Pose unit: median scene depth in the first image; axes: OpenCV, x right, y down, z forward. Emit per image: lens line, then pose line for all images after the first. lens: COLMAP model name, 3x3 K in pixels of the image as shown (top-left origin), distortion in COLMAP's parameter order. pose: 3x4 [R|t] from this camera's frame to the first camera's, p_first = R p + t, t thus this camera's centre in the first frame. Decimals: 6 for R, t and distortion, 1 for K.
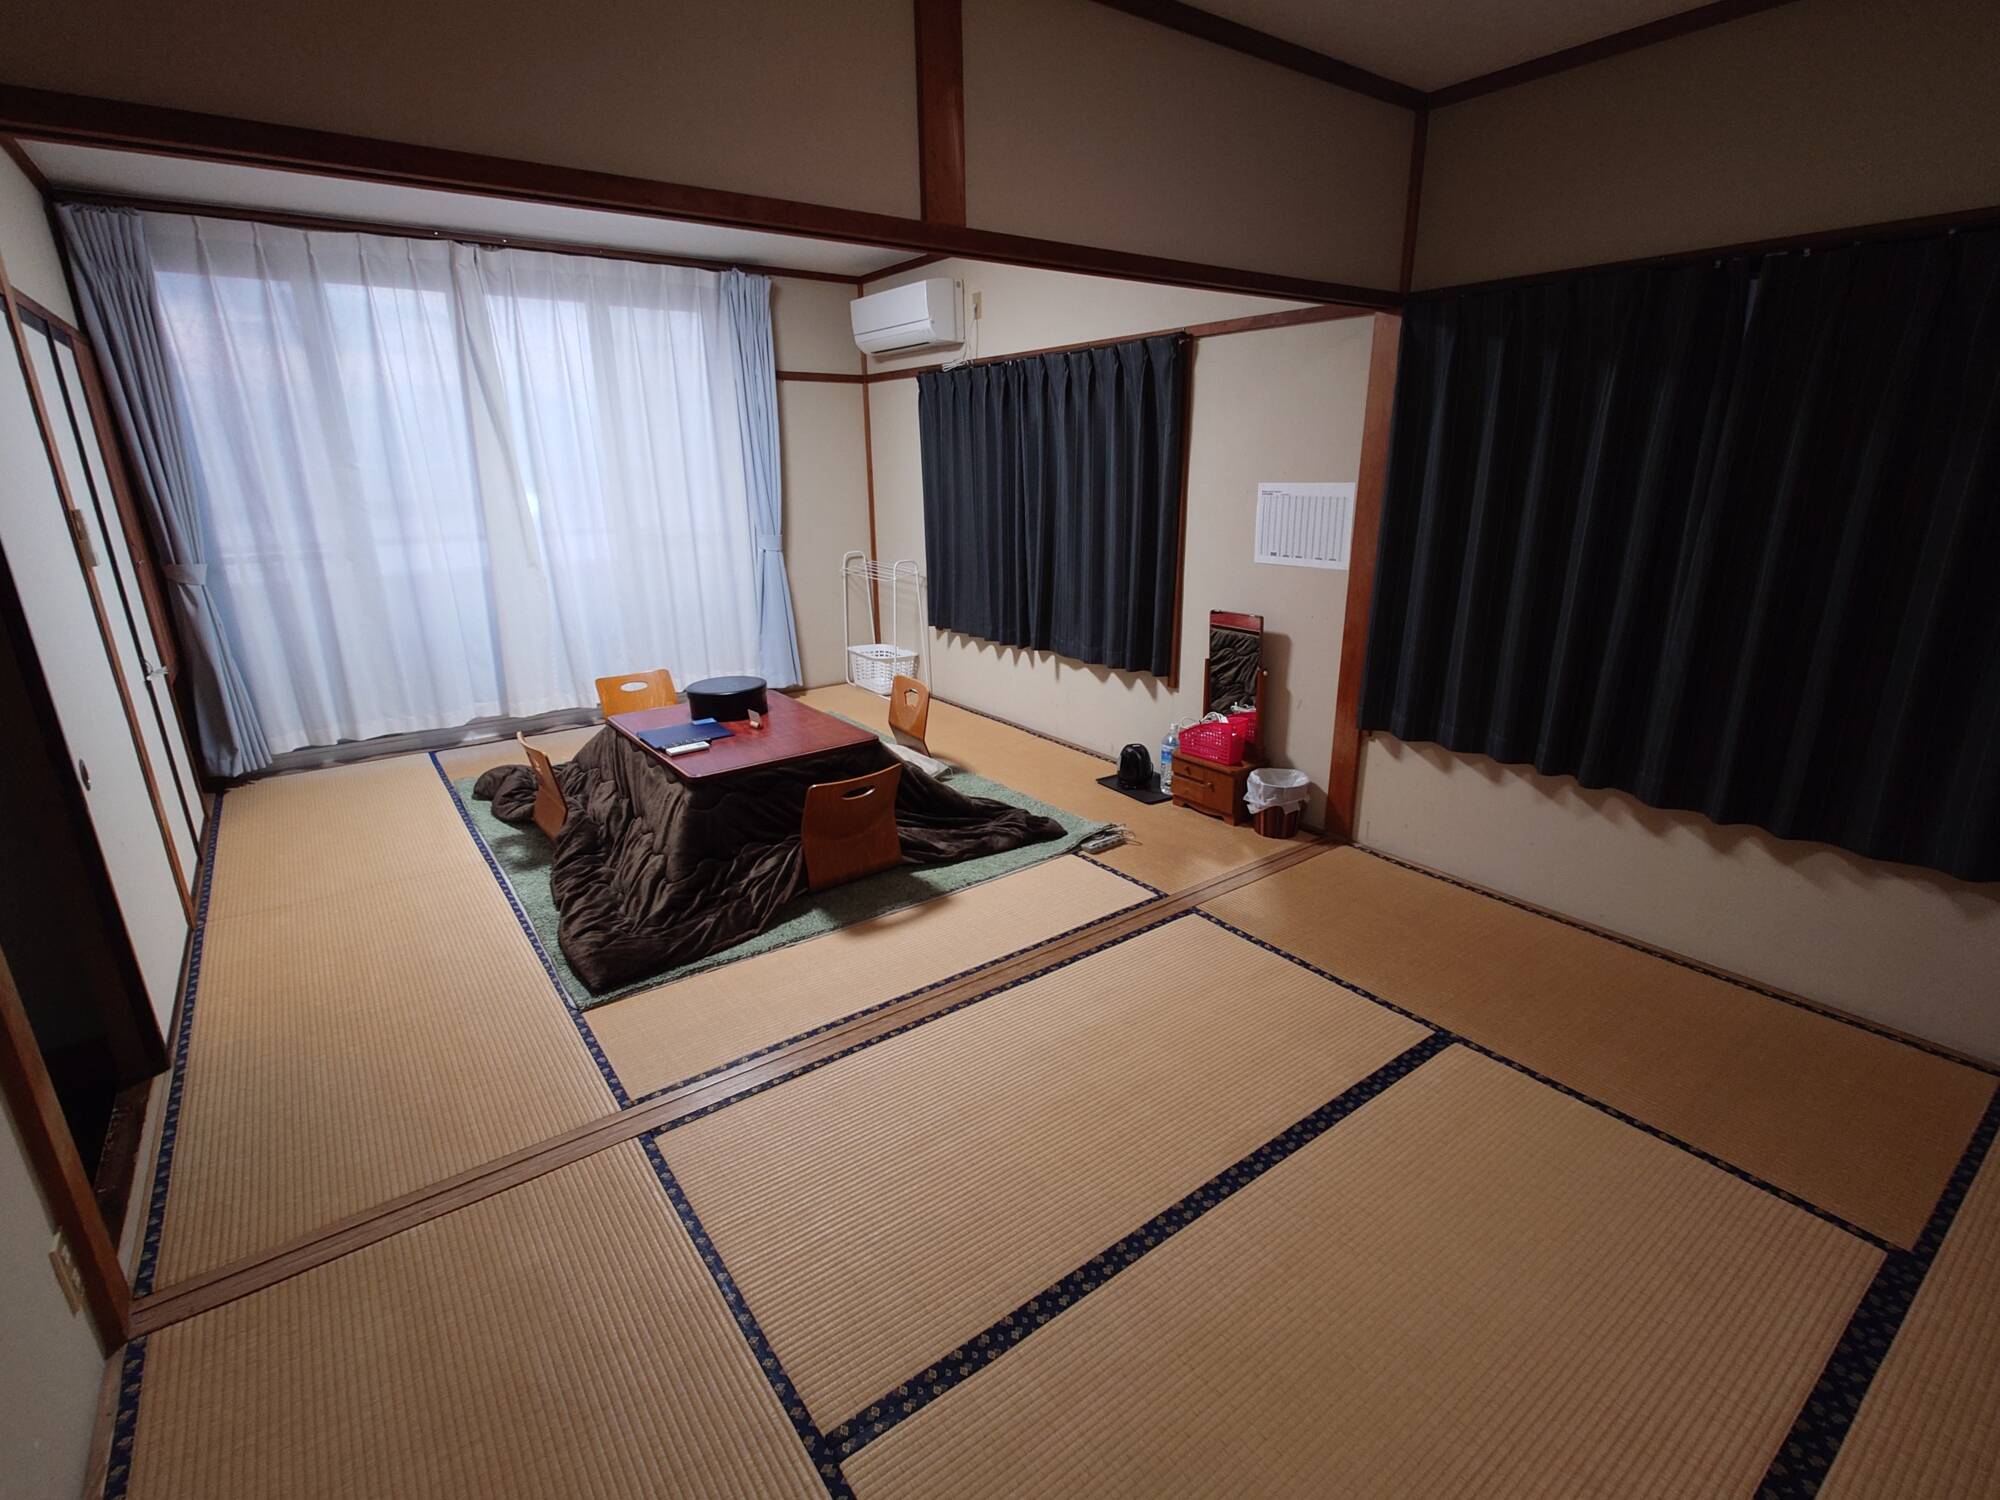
lens RADIAL K [[944.7, 0, 1005.5], [0, 944.7, 752.4], [0, 0, 1]] dist [-0.003189, 0.001896]
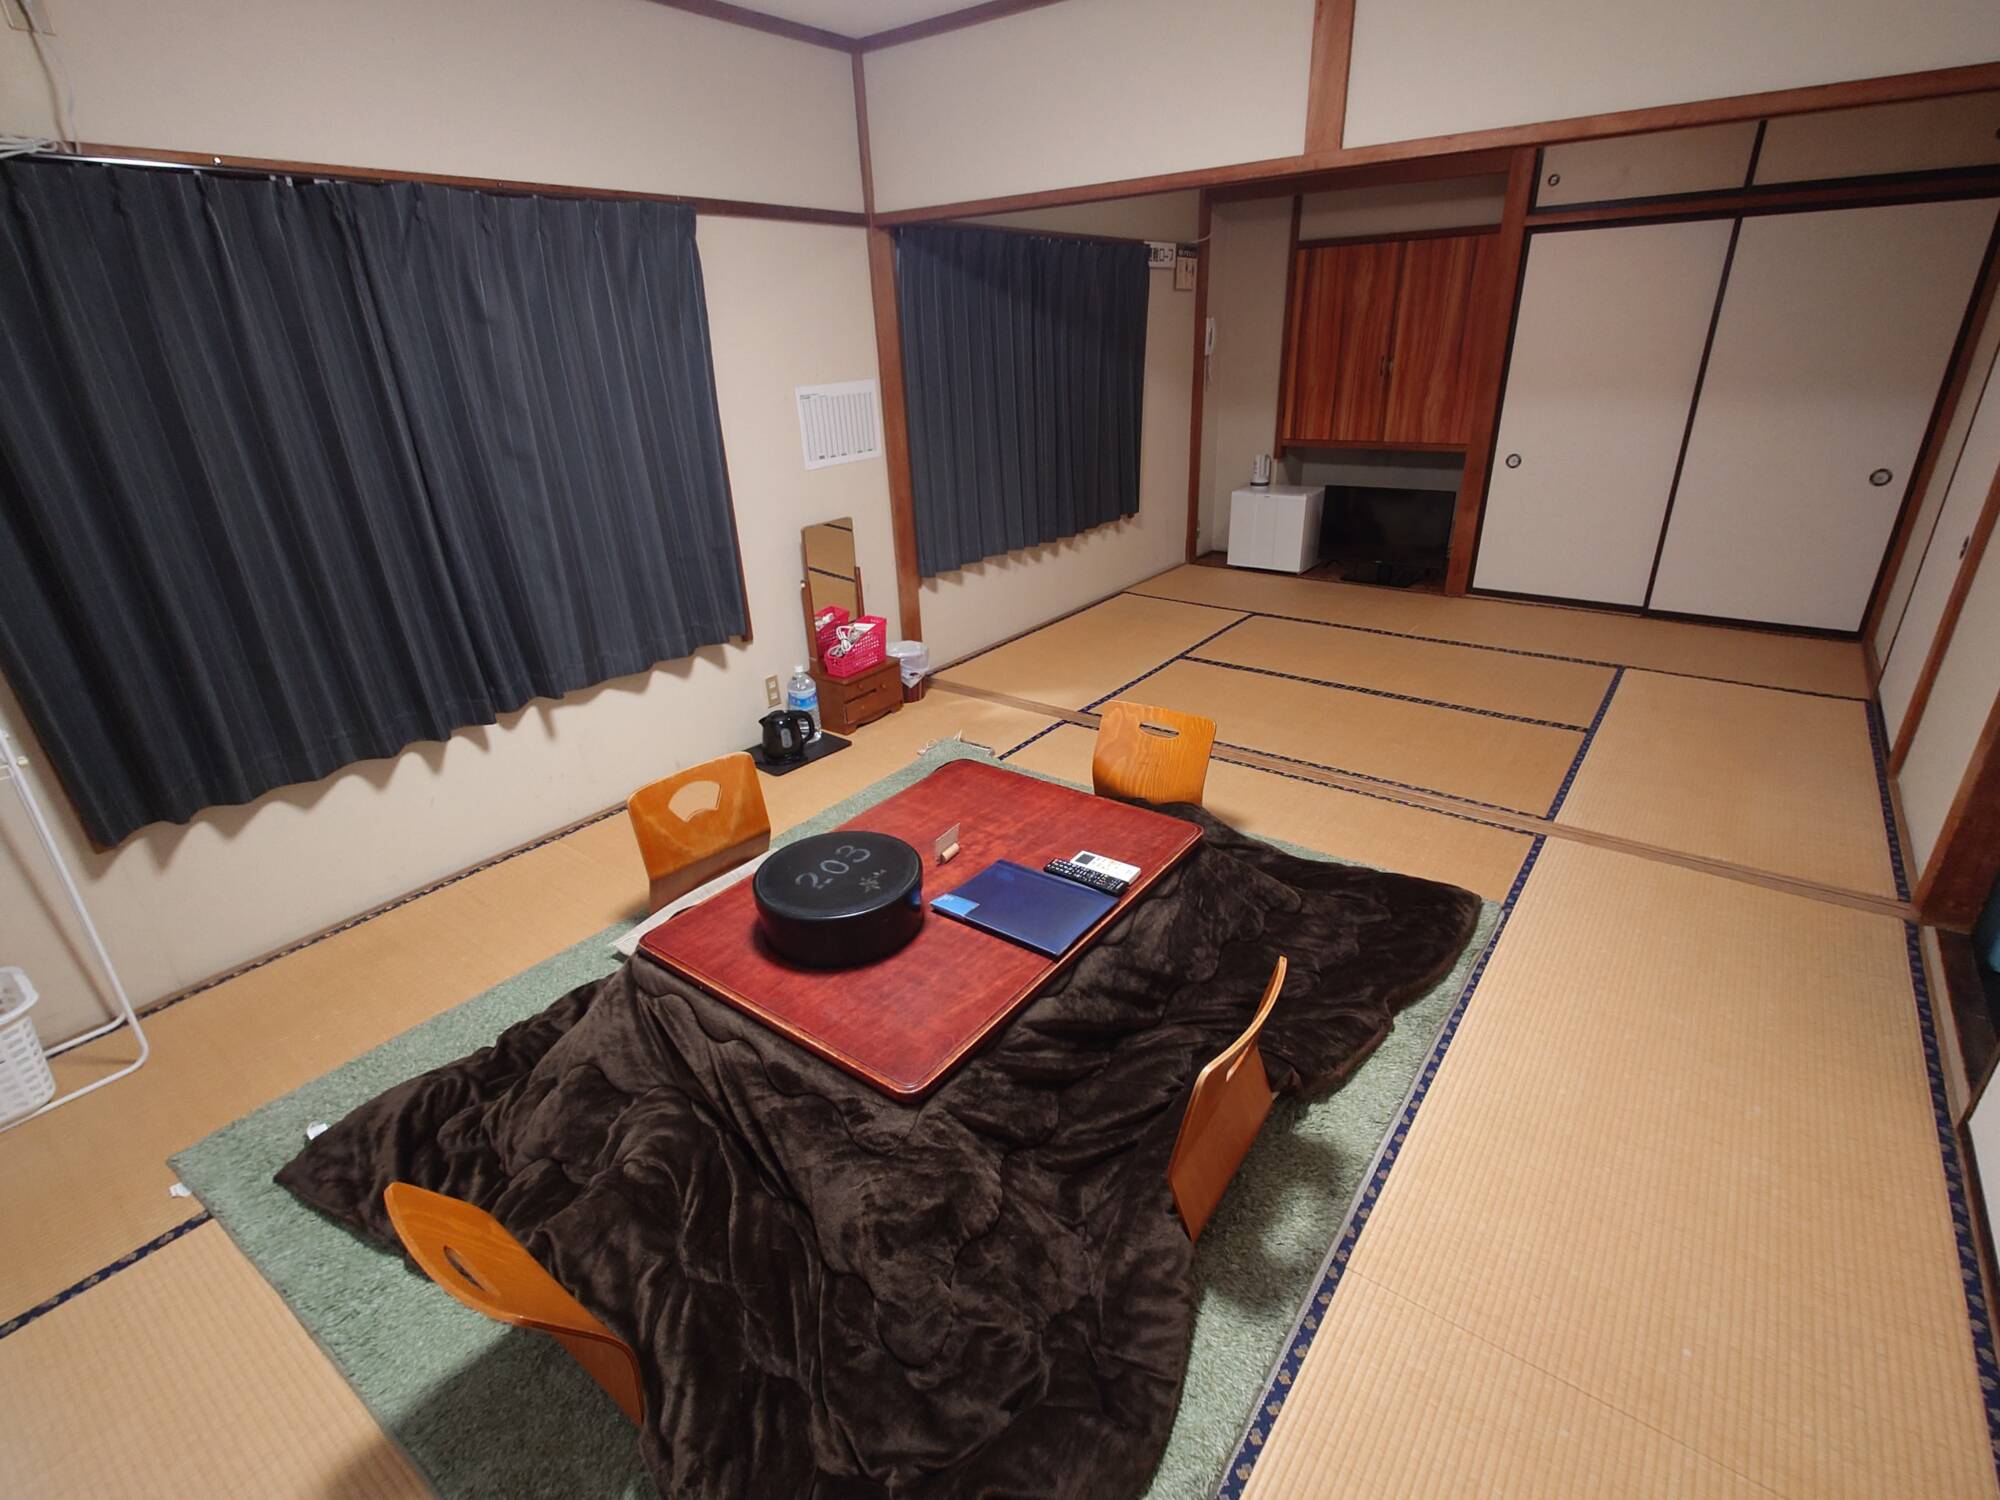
lens RADIAL K [[944.7, 0, 1010.1], [0, 944.7, 754.5], [0, 0, 1]] dist [-0.003189, 0.001896]
pose [[-0.278580, -0.371186, 0.885784, -0.842750], [0.329077, 0.829574, 0.451127, -0.357769], [-0.902276, 0.417166, -0.108954, 1.127832]]
